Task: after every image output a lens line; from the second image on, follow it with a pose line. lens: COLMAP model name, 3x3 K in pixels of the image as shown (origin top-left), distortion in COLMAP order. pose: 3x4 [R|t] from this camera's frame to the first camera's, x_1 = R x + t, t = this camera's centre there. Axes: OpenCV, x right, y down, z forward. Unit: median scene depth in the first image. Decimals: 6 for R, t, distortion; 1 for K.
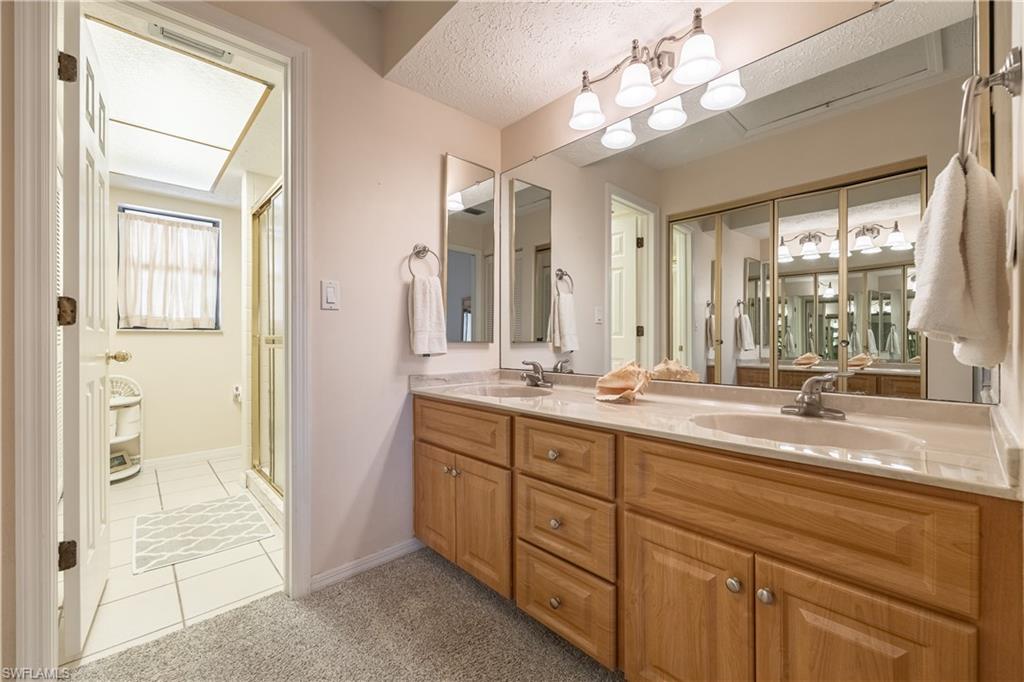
lens RADIAL K [[412.9, 0, 512.0], [0, 412.9, 341.0], [0, 0, 1]] dist [0.001064, -0.000043]
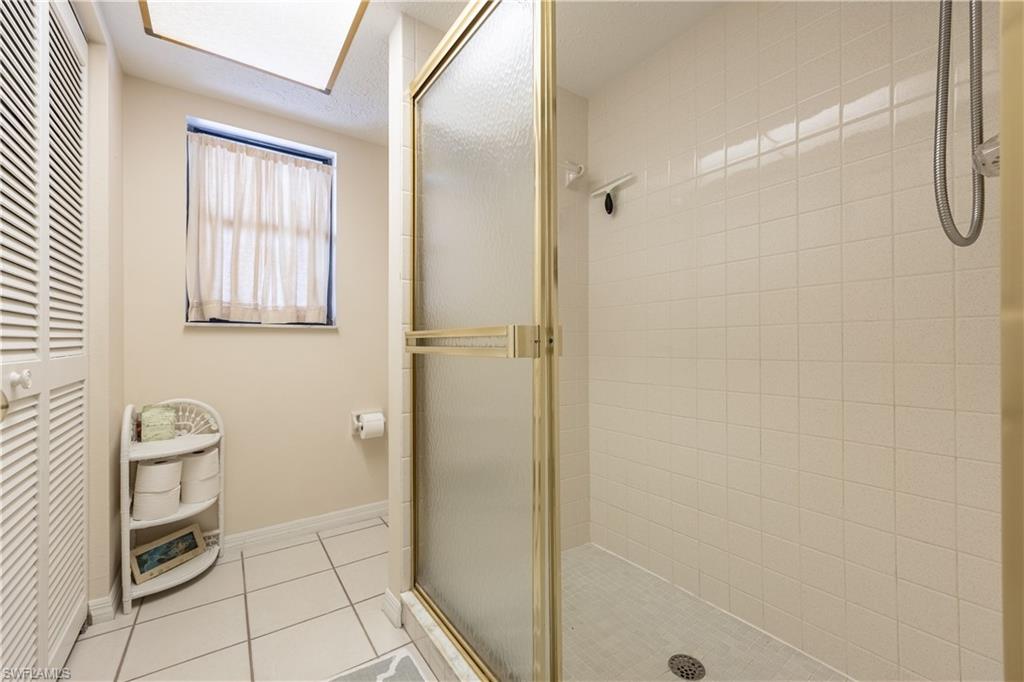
lens RADIAL K [[405.9, 0, 512.1], [0, 405.9, 344.1], [0, 0, 1]] dist [0.002084, 0.000138]
pose [[0.991541, 0.000638, -0.129793, -0.375893], [-0.000889, 0.999998, -0.001872, 0.003104], [0.129791, 0.001971, 0.991539, 0.440479]]
